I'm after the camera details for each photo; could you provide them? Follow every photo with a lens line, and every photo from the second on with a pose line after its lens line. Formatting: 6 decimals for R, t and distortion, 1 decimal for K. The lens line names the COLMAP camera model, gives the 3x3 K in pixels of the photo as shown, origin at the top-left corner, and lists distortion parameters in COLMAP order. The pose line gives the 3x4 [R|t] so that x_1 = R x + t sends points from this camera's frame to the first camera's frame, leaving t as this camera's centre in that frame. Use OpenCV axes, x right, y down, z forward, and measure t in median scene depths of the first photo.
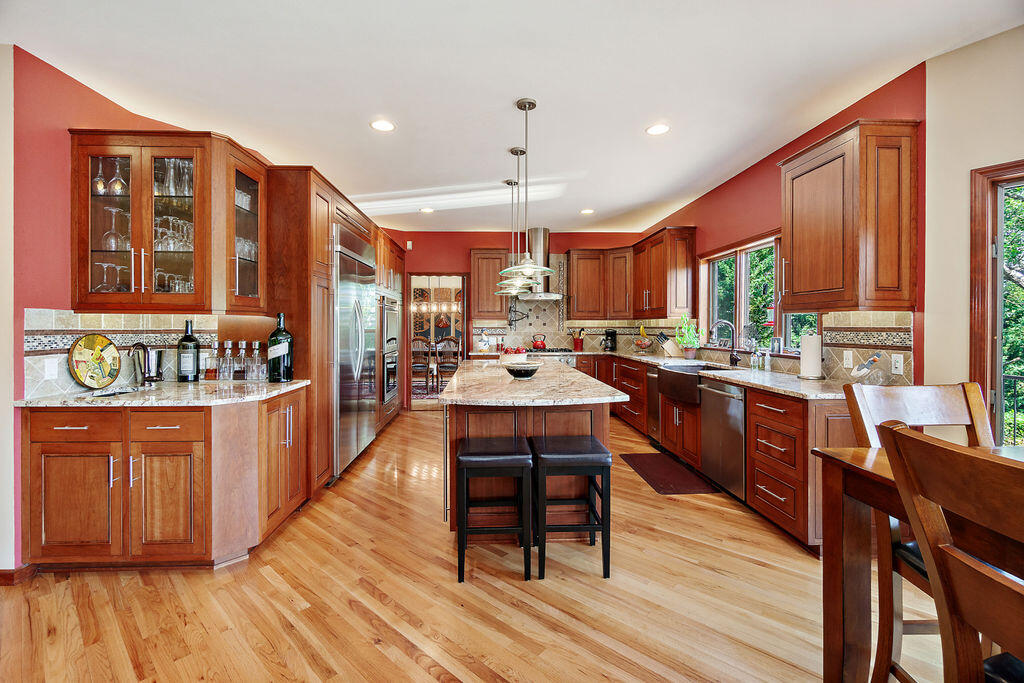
lens RADIAL K [[442.7, 0, 507.2], [0, 442.7, 326.0], [0, 0, 1]] dist [-0.008848, 0.001885]
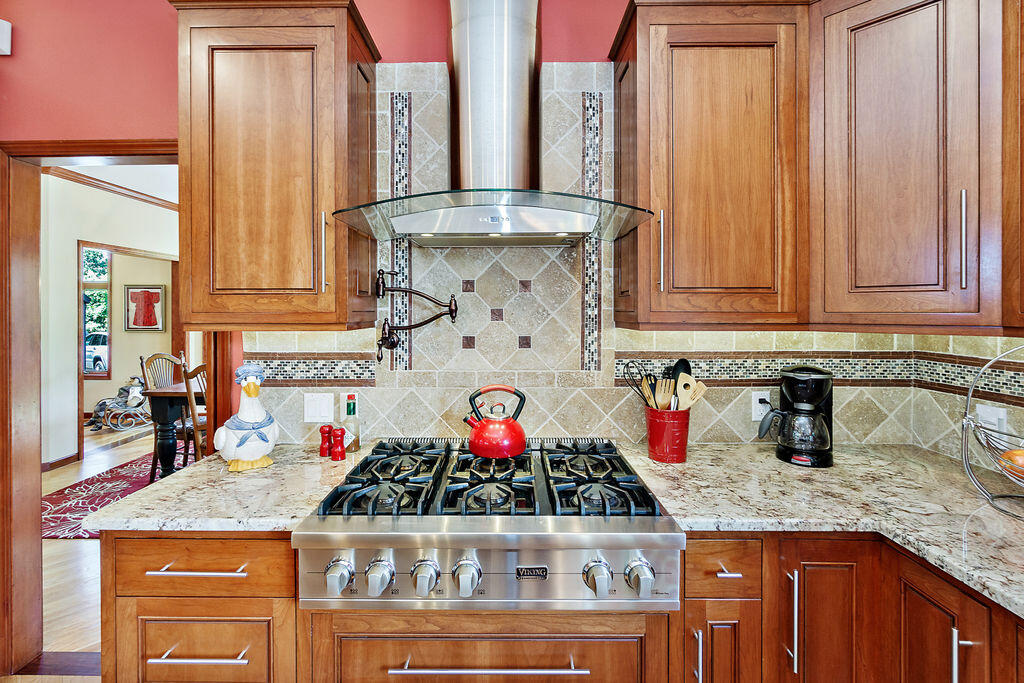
lens RADIAL K [[442.7, 0, 499.3], [0, 442.7, 310.5], [0, 0, 1]] dist [-0.008848, 0.001885]
pose [[0.998329, -0.002896, -0.057720, 0.156302], [0.002913, 0.999996, 0.000214, -0.040783], [0.057720, -0.000381, 0.998333, 1.389424]]
